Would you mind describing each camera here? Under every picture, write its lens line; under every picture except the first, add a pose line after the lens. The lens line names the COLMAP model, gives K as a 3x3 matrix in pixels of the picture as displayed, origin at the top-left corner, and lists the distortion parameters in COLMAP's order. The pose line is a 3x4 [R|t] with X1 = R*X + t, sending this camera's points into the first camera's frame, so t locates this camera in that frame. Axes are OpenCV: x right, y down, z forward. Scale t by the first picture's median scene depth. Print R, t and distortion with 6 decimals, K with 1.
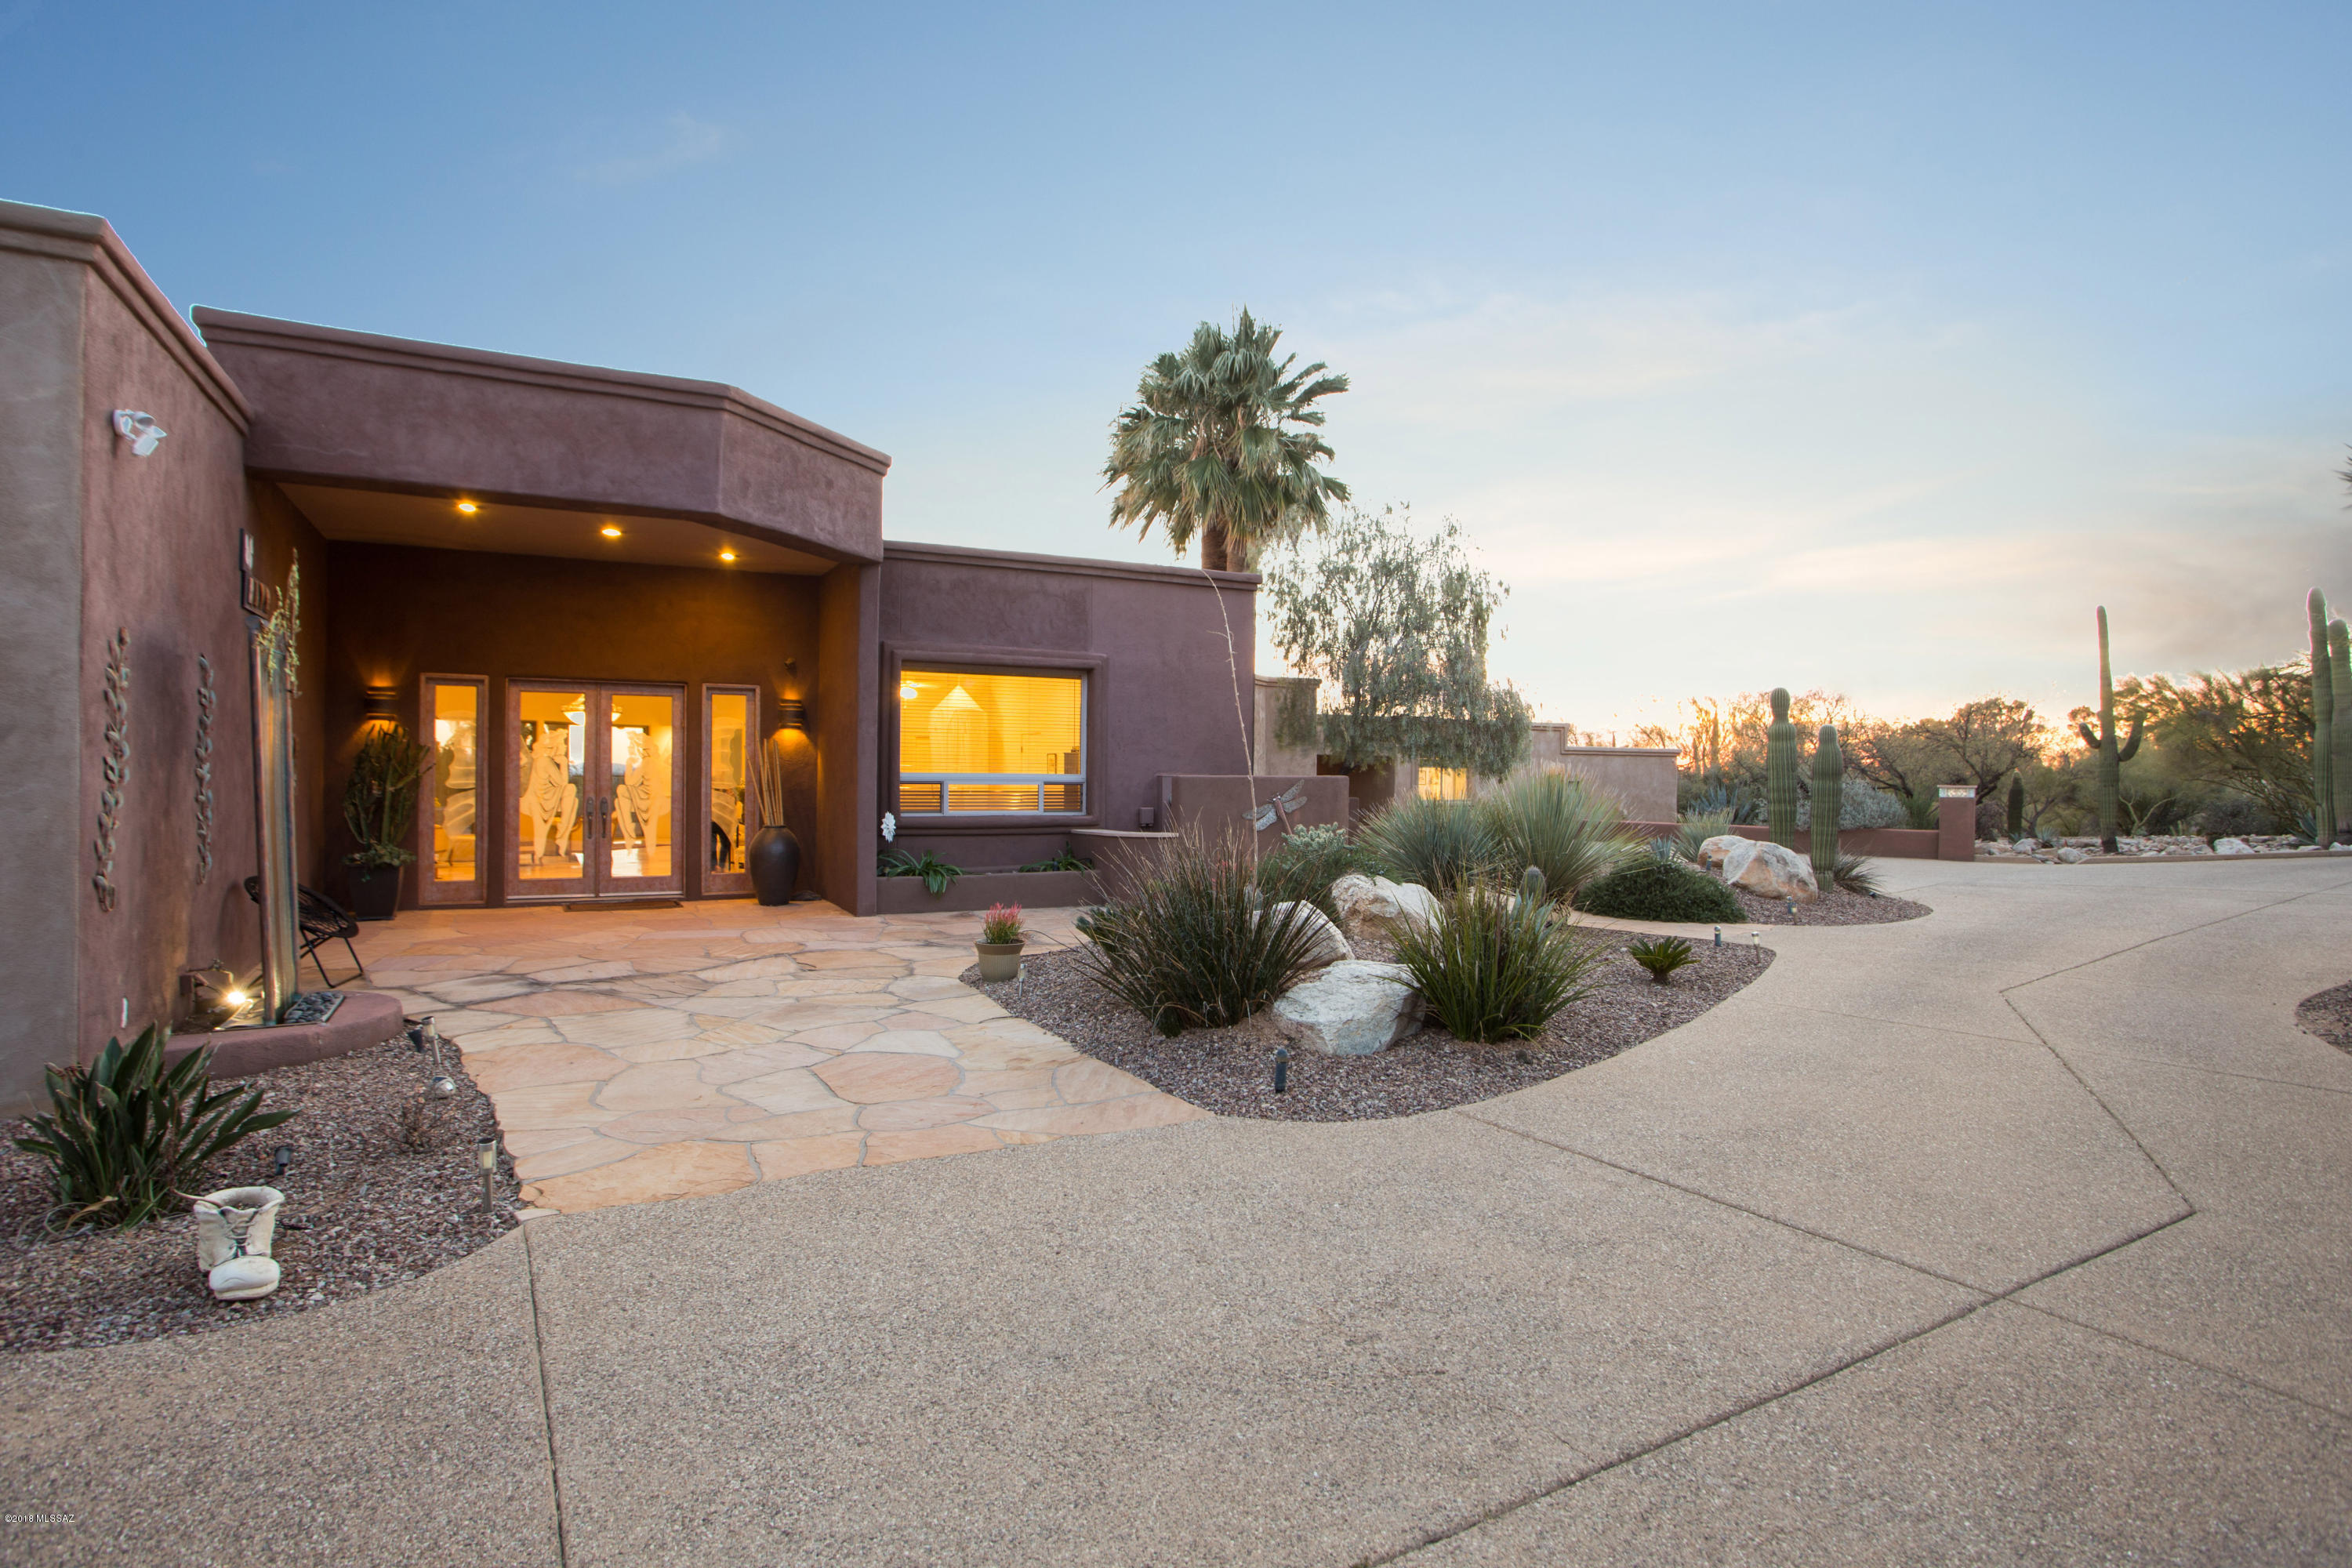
lens RADIAL K [[1244.1, 0, 1178.4], [0, 1244.1, 791.2], [0, 0, 1]] dist [0.001446, 0.000497]
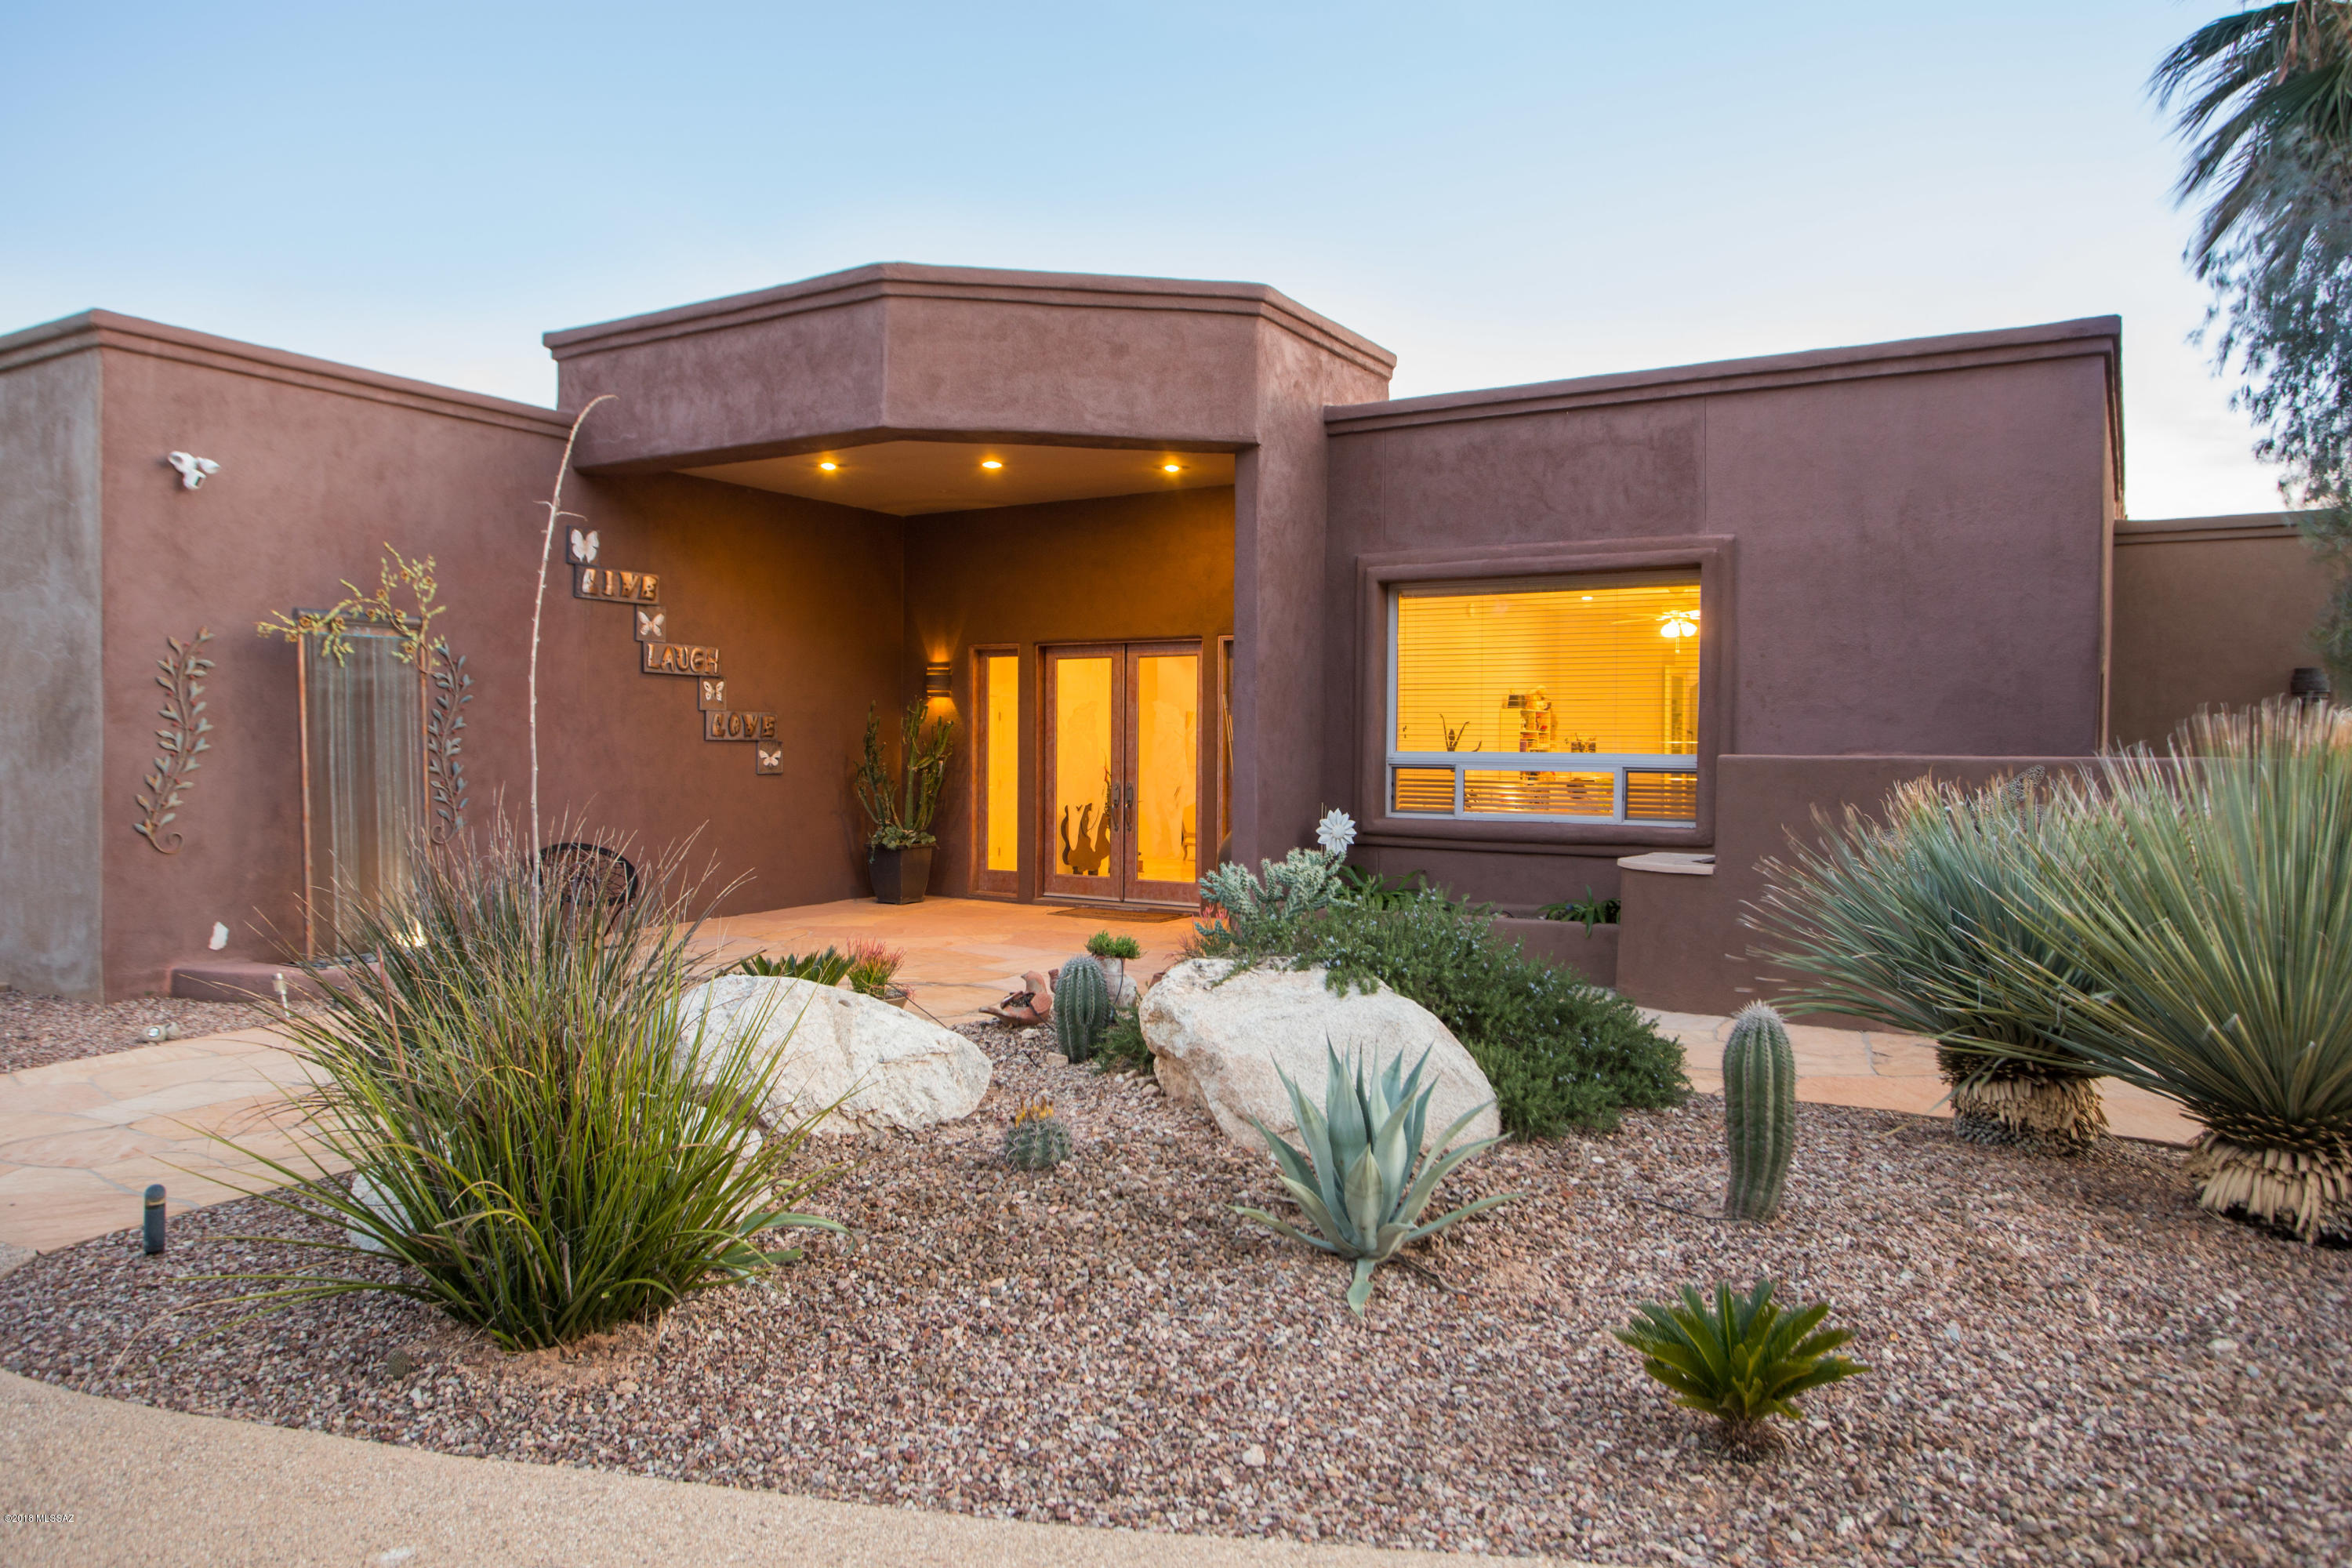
lens RADIAL K [[1576.7, 0, 1177.4], [0, 1576.7, 776.0], [0, 0, 1]] dist [-0.029172, -0.001118]
pose [[0.506311, 0.010717, -0.862284, 0.487132], [-0.017387, 0.999846, 0.002217, -0.001803], [0.862176, 0.013870, 0.506420, 0.523804]]
